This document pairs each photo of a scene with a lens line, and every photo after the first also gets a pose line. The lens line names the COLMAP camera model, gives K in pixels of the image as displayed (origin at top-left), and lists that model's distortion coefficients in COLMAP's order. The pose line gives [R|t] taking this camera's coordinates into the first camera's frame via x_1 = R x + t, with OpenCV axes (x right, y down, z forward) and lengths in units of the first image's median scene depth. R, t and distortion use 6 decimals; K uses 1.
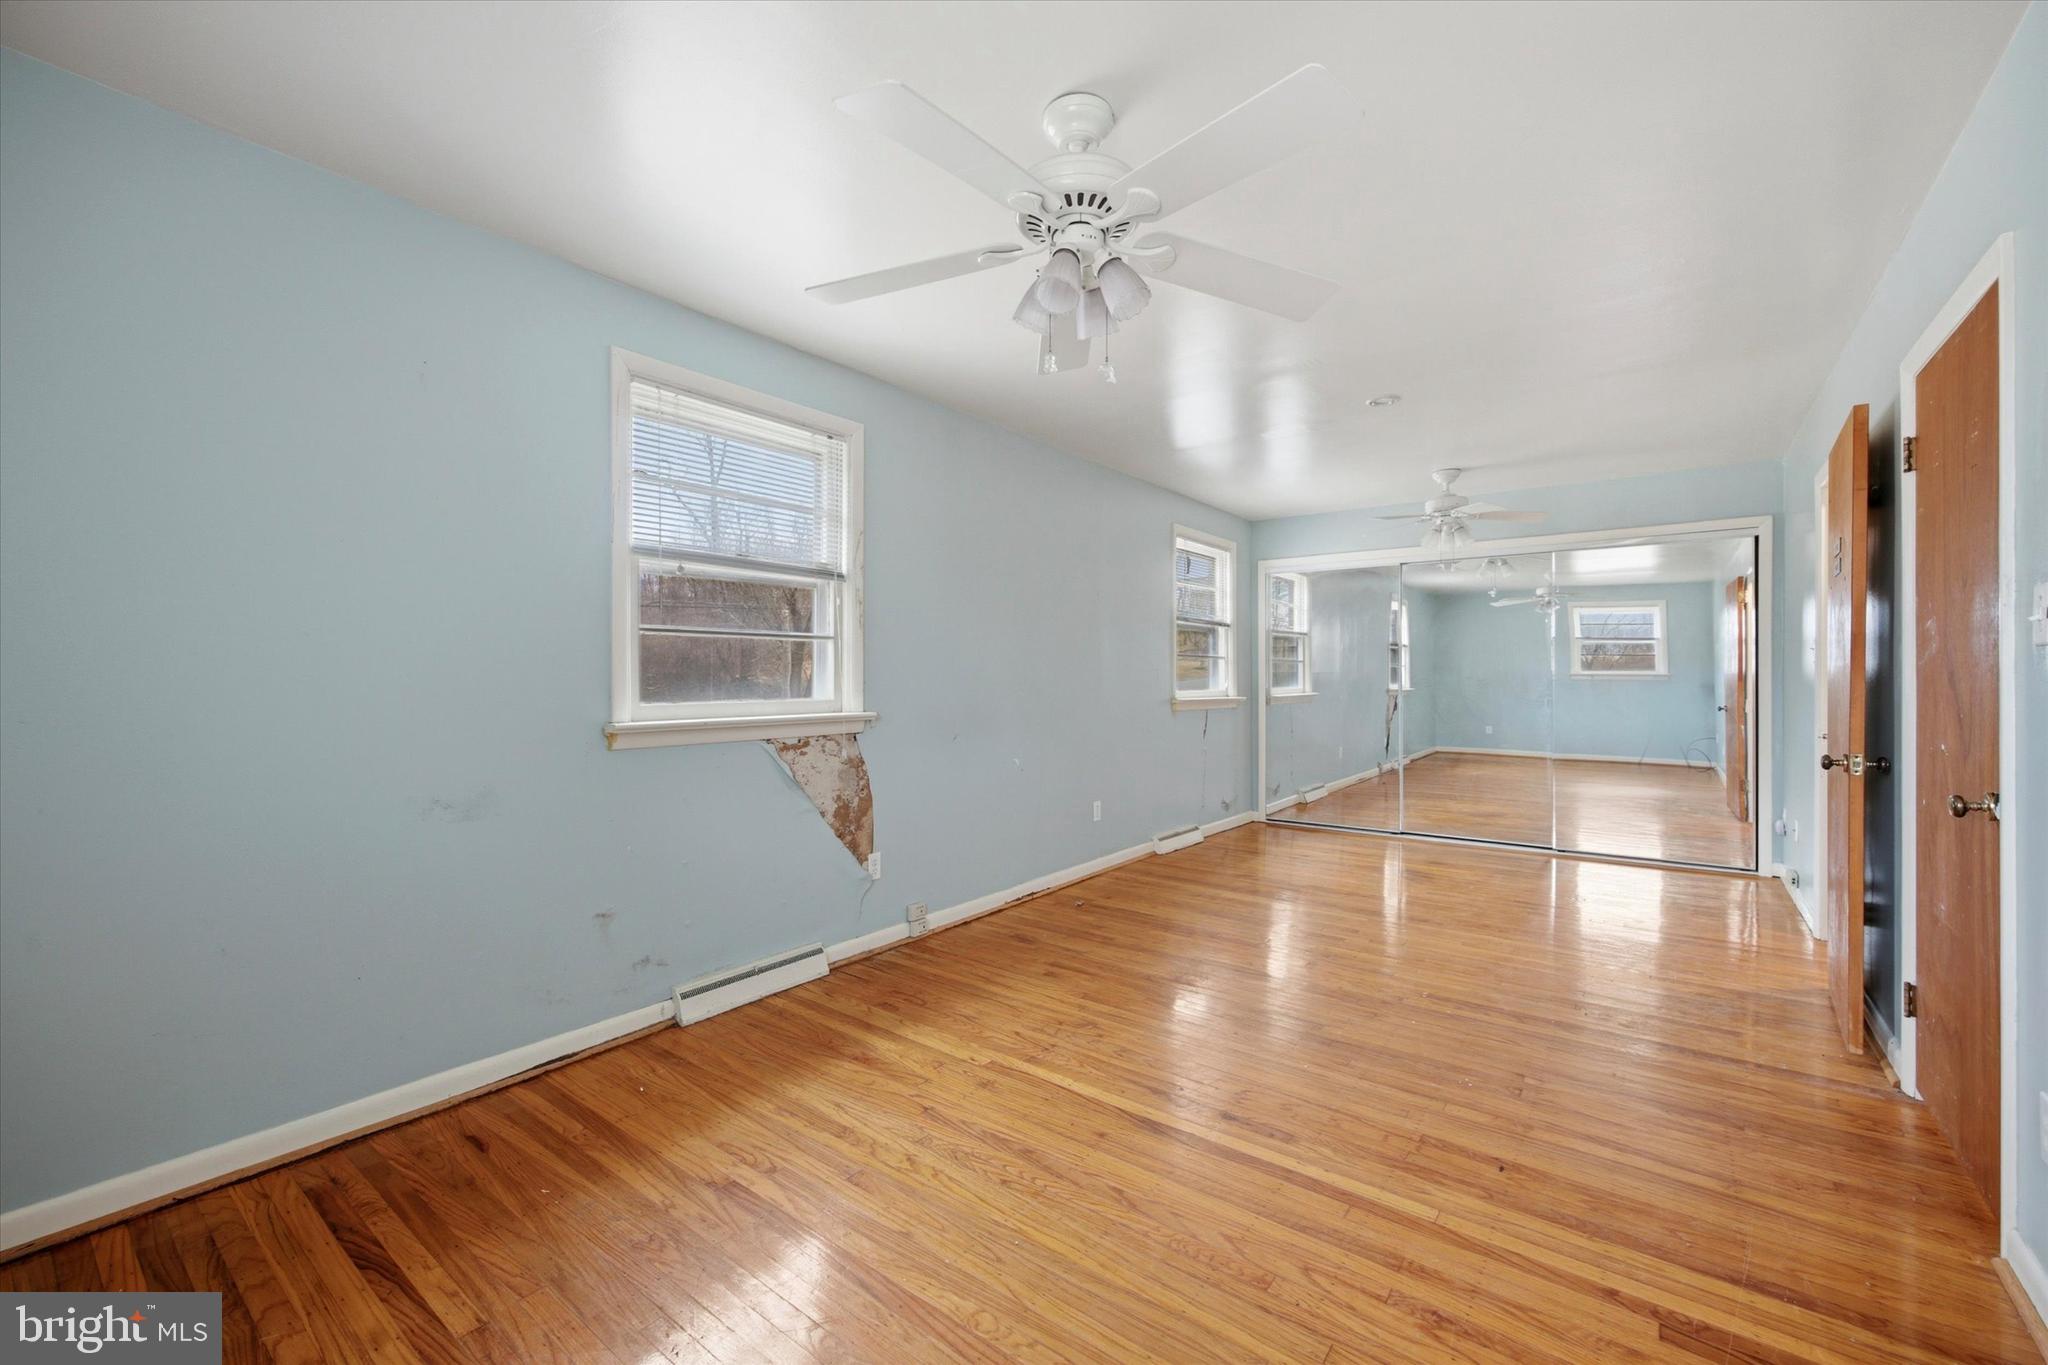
lens RADIAL K [[825.3, 0, 1032.6], [0, 825.3, 679.4], [0, 0, 1]] dist [-0.000058, 0.000562]
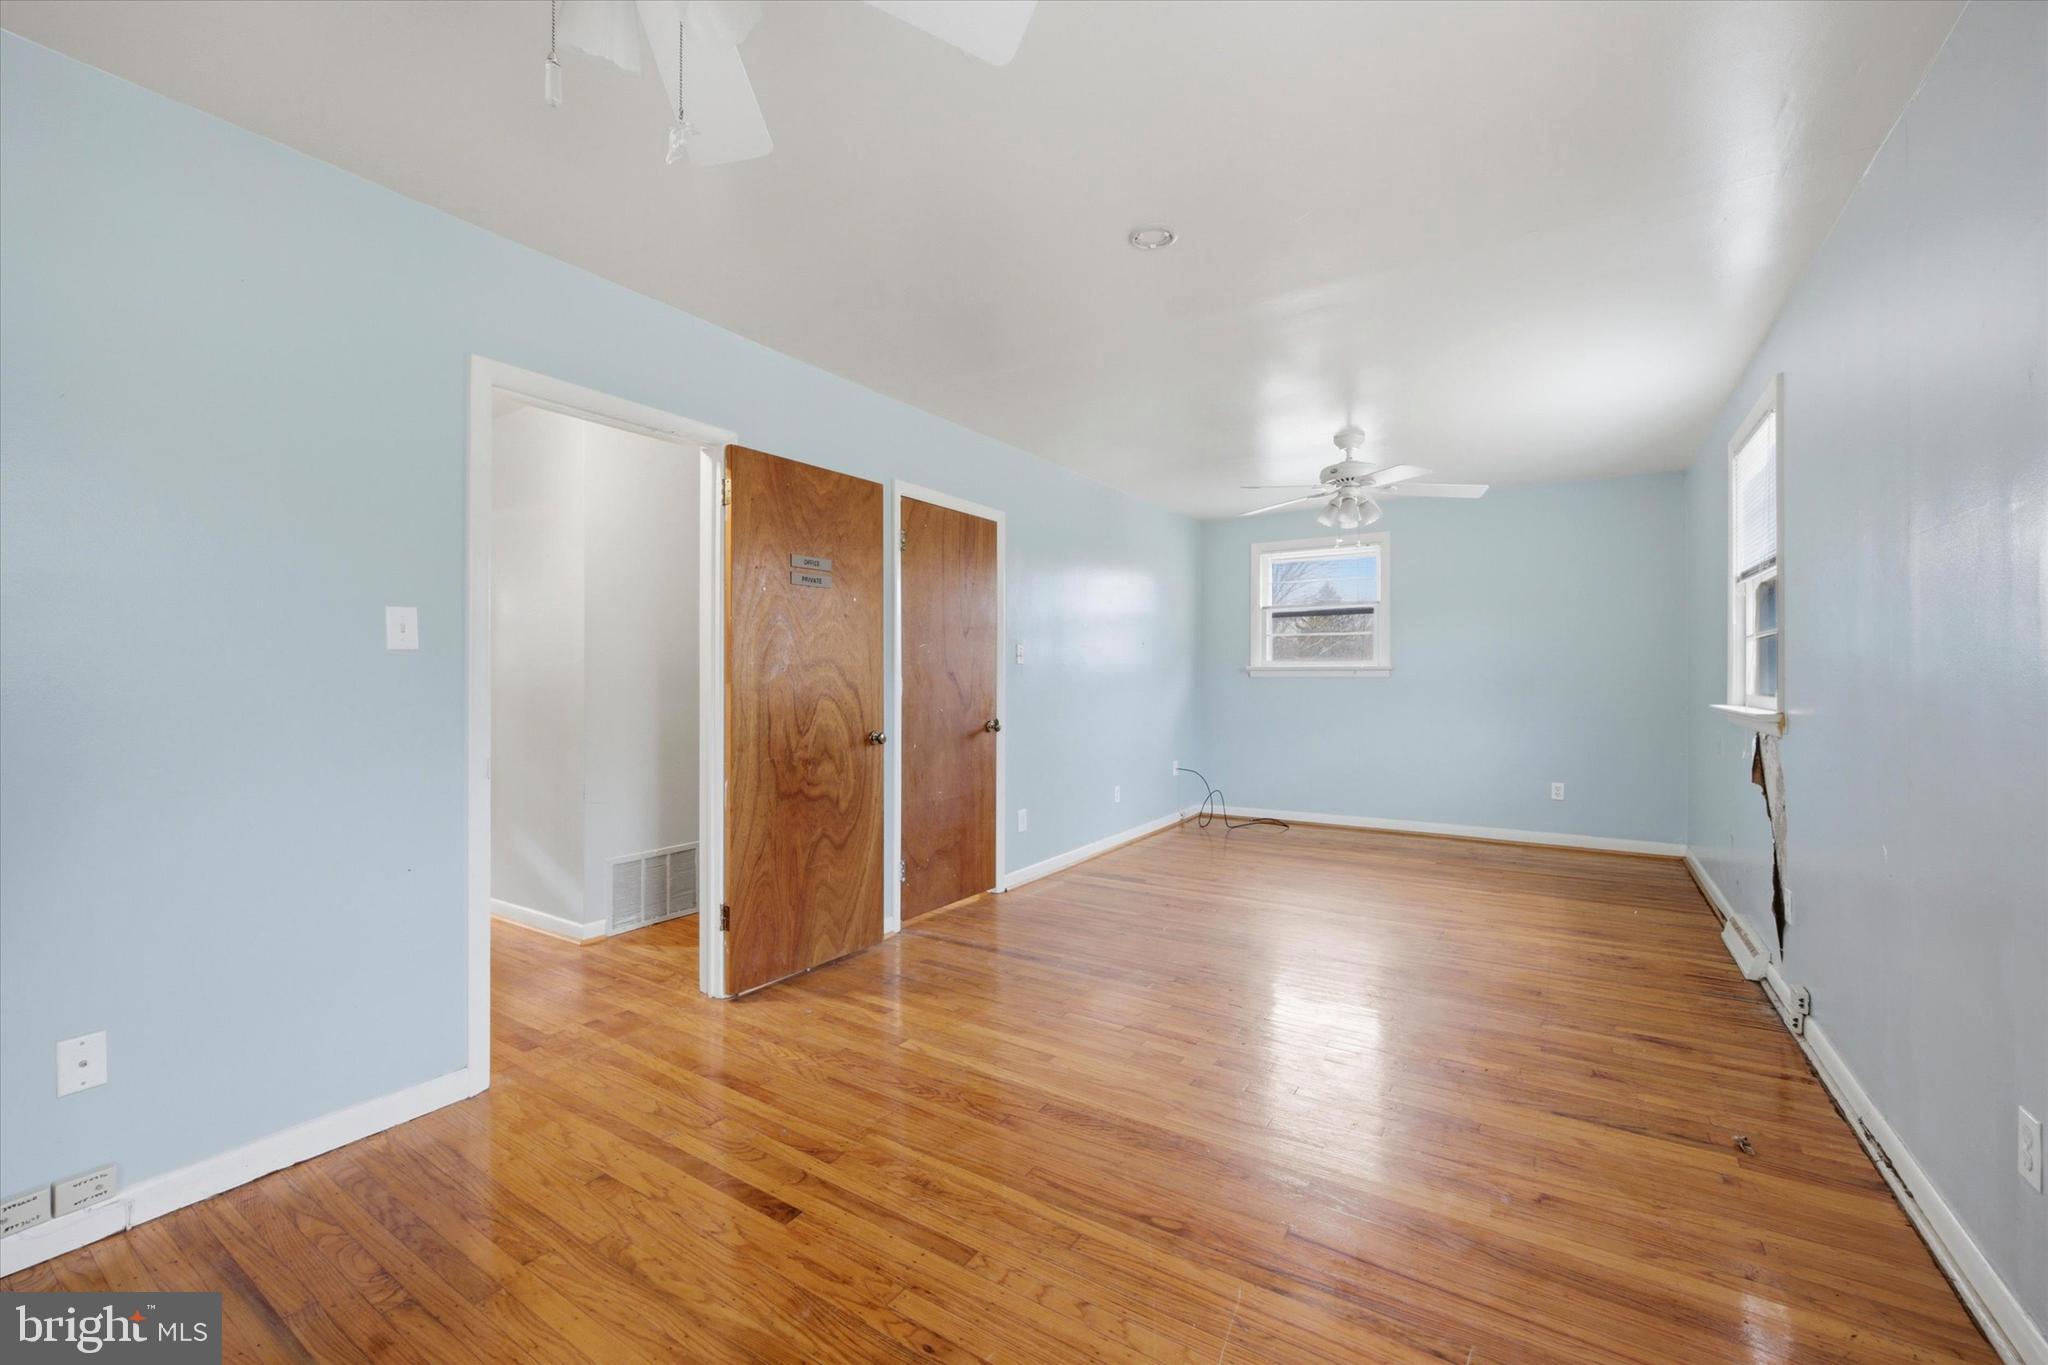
lens RADIAL K [[825.3, 0, 1029.6], [0, 825.3, 676.0], [0, 0, 1]] dist [-0.000058, 0.000562]
pose [[-0.997224, 0.000366, -0.074465, 0.642453], [0.000226, 0.999998, 0.001887, 0.000439], [0.074466, 0.001865, -0.997222, 1.840794]]
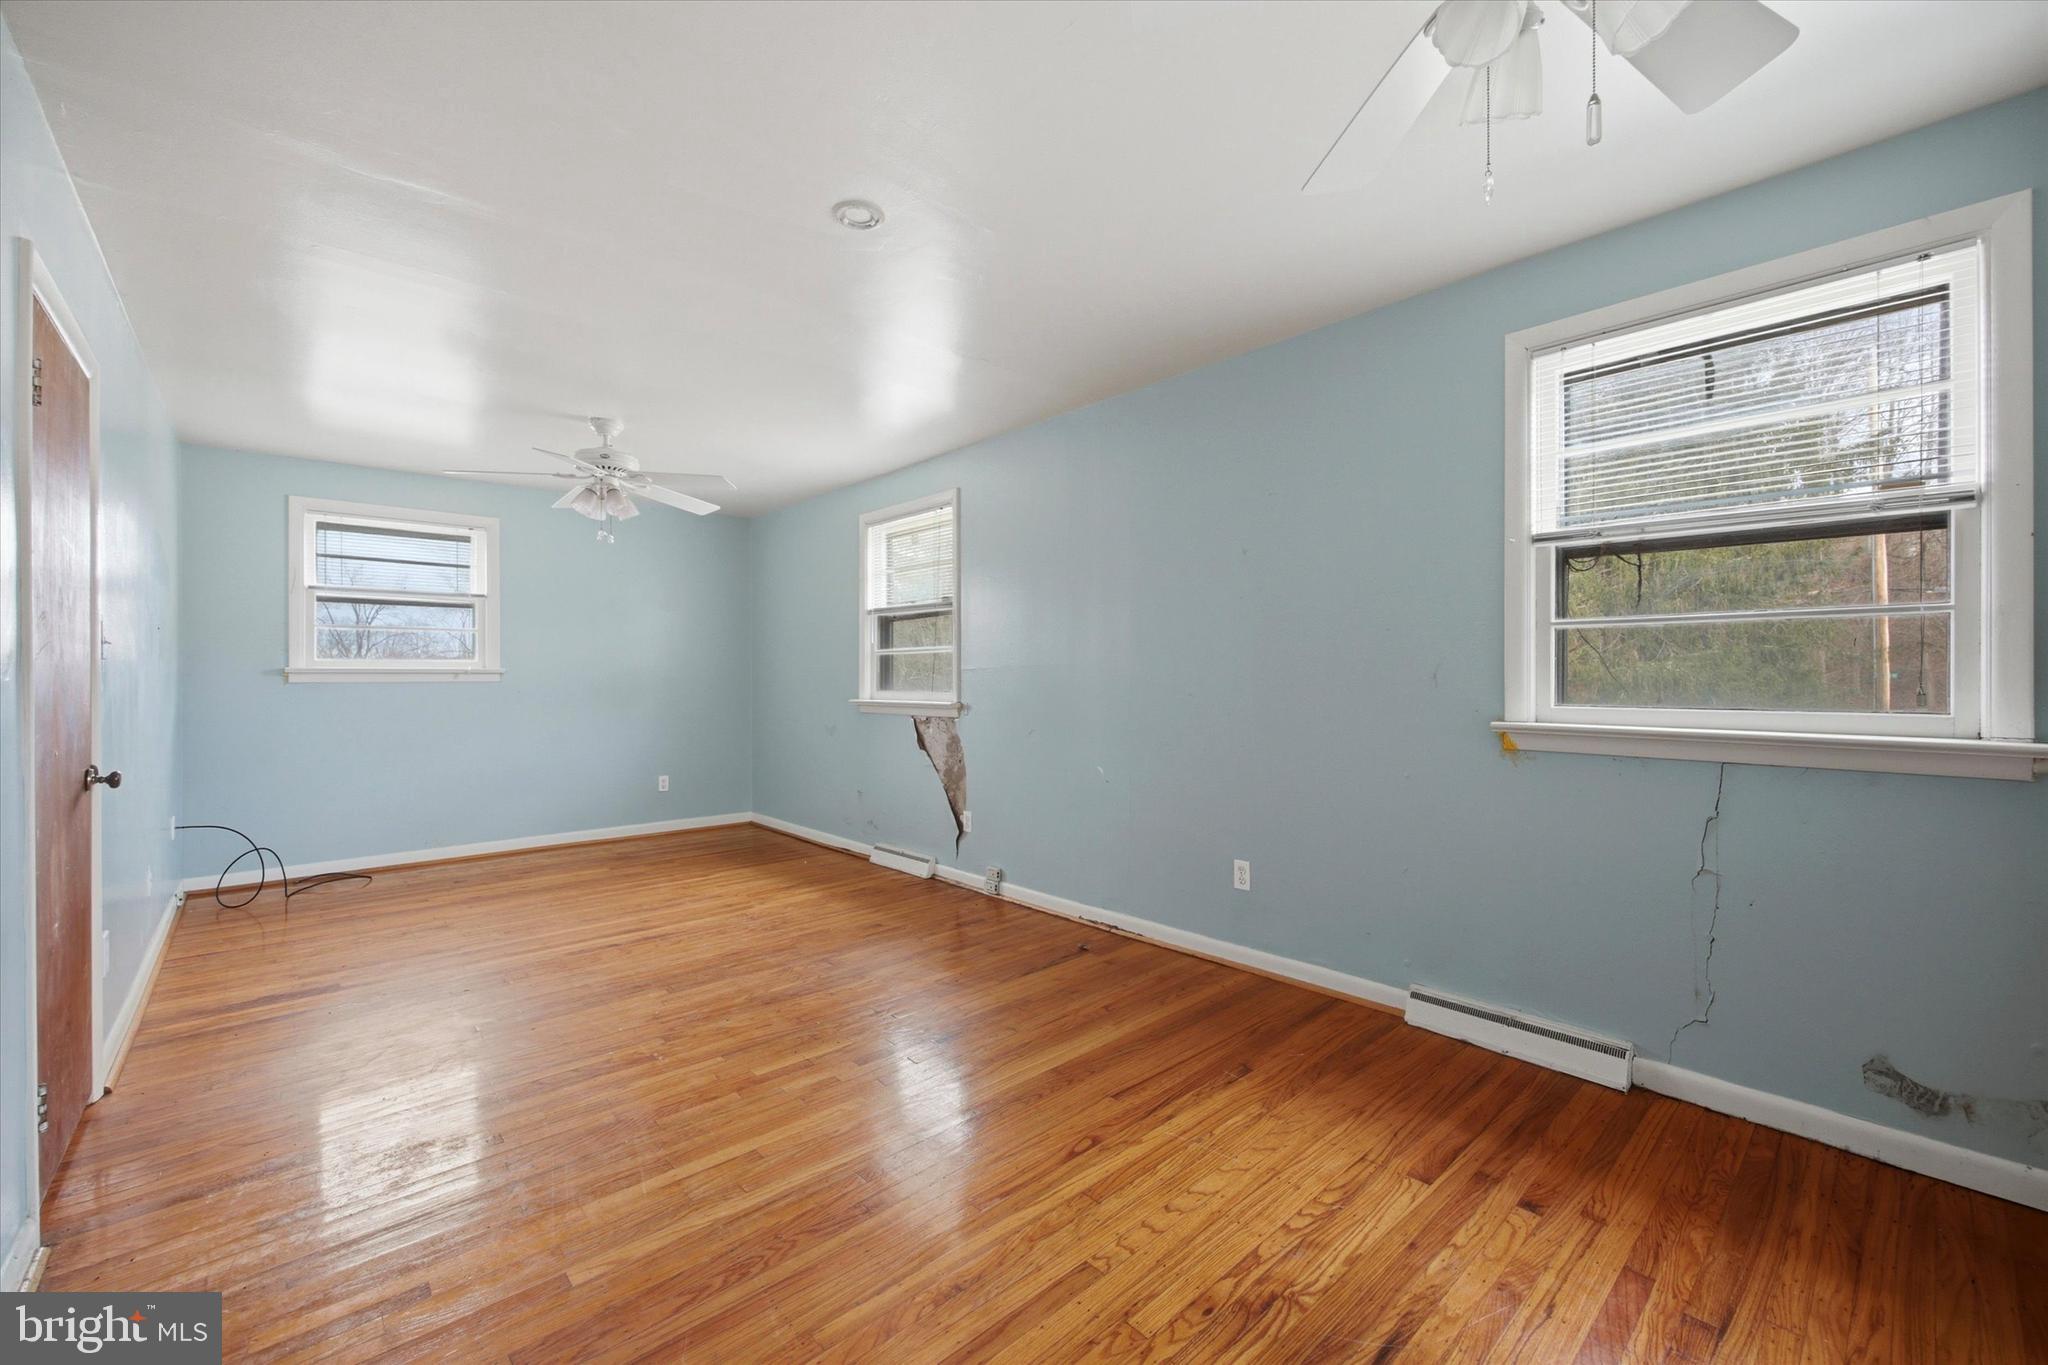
lens RADIAL K [[825.3, 0, 1018.1], [0, 825.3, 690.4], [0, 0, 1]] dist [-0.000058, 0.000562]
pose [[-0.186283, 0.013894, -0.982398, 1.123787], [0.001201, 0.999902, 0.013914, 0.002090], [0.982495, 0.001412, -0.186281, 1.392157]]
